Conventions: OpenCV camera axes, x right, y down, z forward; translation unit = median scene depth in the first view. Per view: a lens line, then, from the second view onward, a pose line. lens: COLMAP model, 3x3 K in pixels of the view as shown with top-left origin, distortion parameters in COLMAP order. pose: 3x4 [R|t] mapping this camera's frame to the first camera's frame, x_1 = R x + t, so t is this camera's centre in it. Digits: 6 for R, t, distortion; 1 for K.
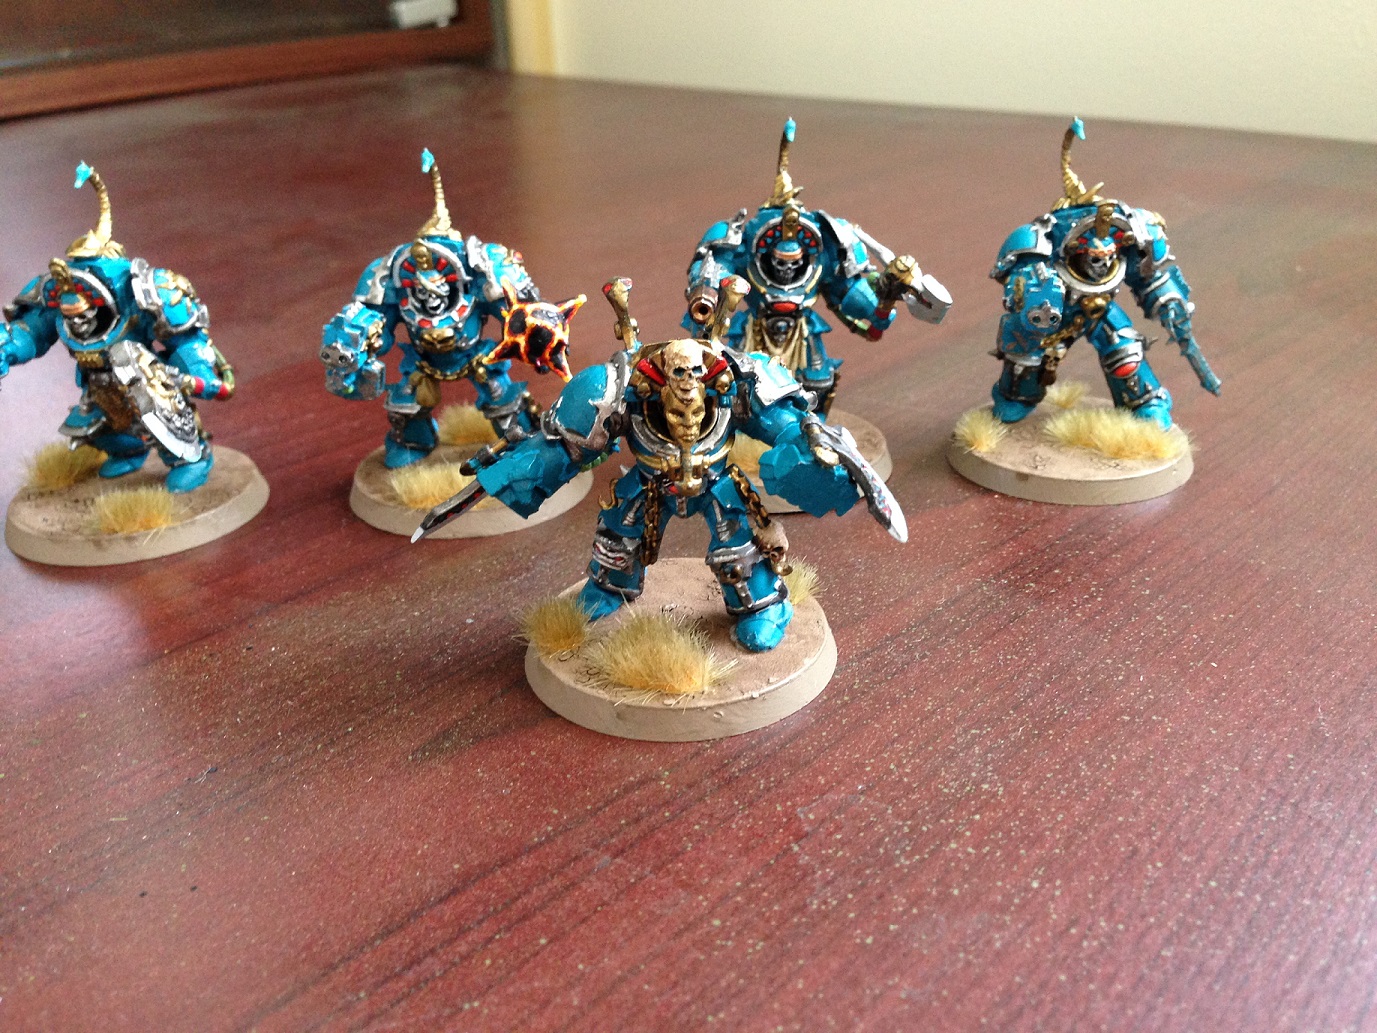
lens RADIAL K [[1302.9, 0, 683.0], [0, 1302.9, 514.3], [0, 0, 1]] dist [-0.012391, 0.000000]
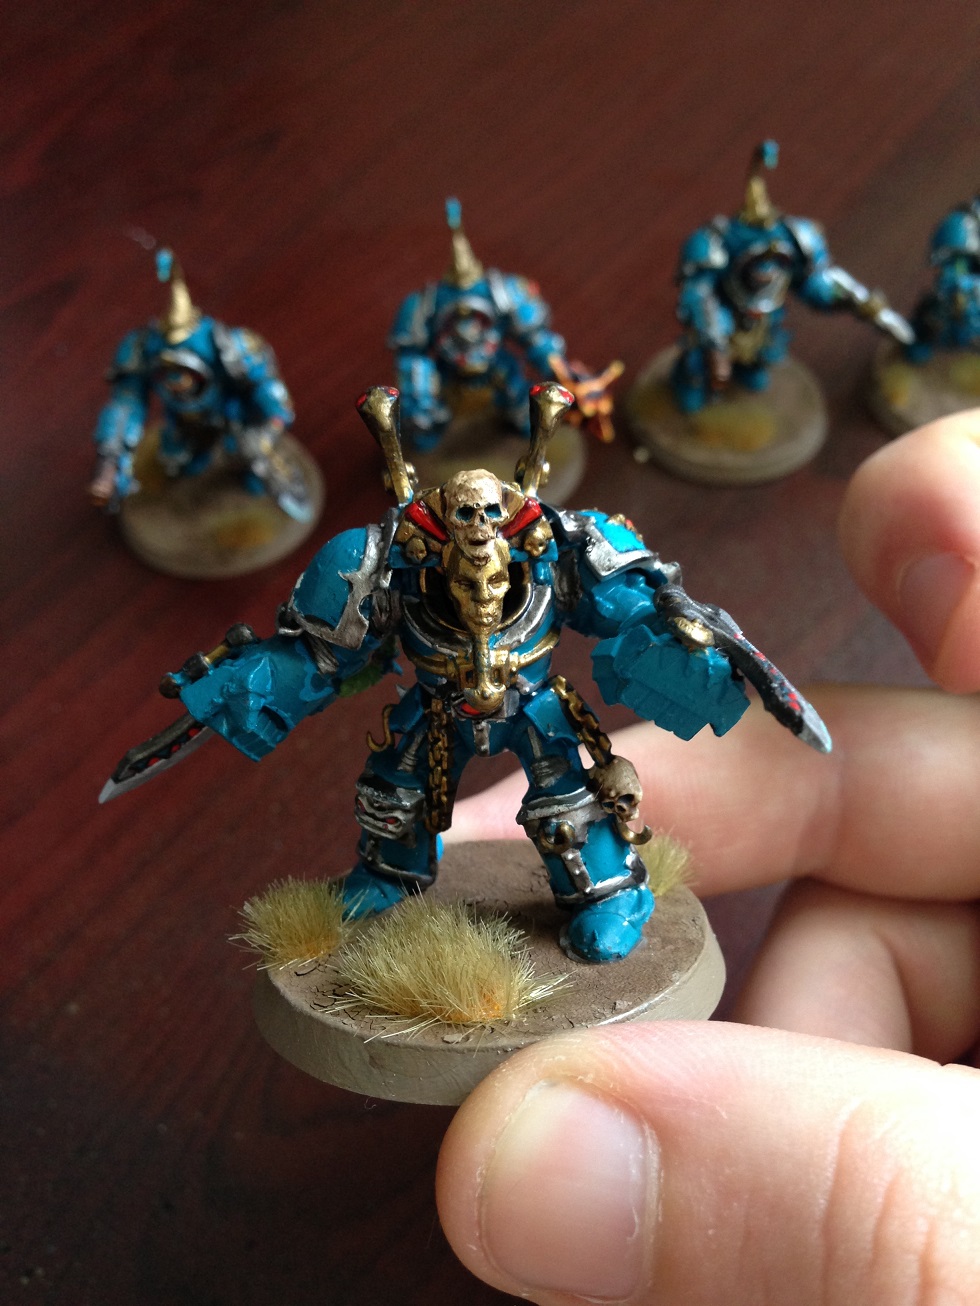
lens RADIAL K [[1235.7, 0, 494.1], [0, 1235.7, 655.1], [0, 0, 1]] dist [-0.012391, 0.000000]
pose [[0.997527, -0.012410, -0.069185, 0.050704], [-0.001189, 0.981170, -0.193143, 0.076592], [0.070279, 0.192748, 0.978728, 0.379984]]
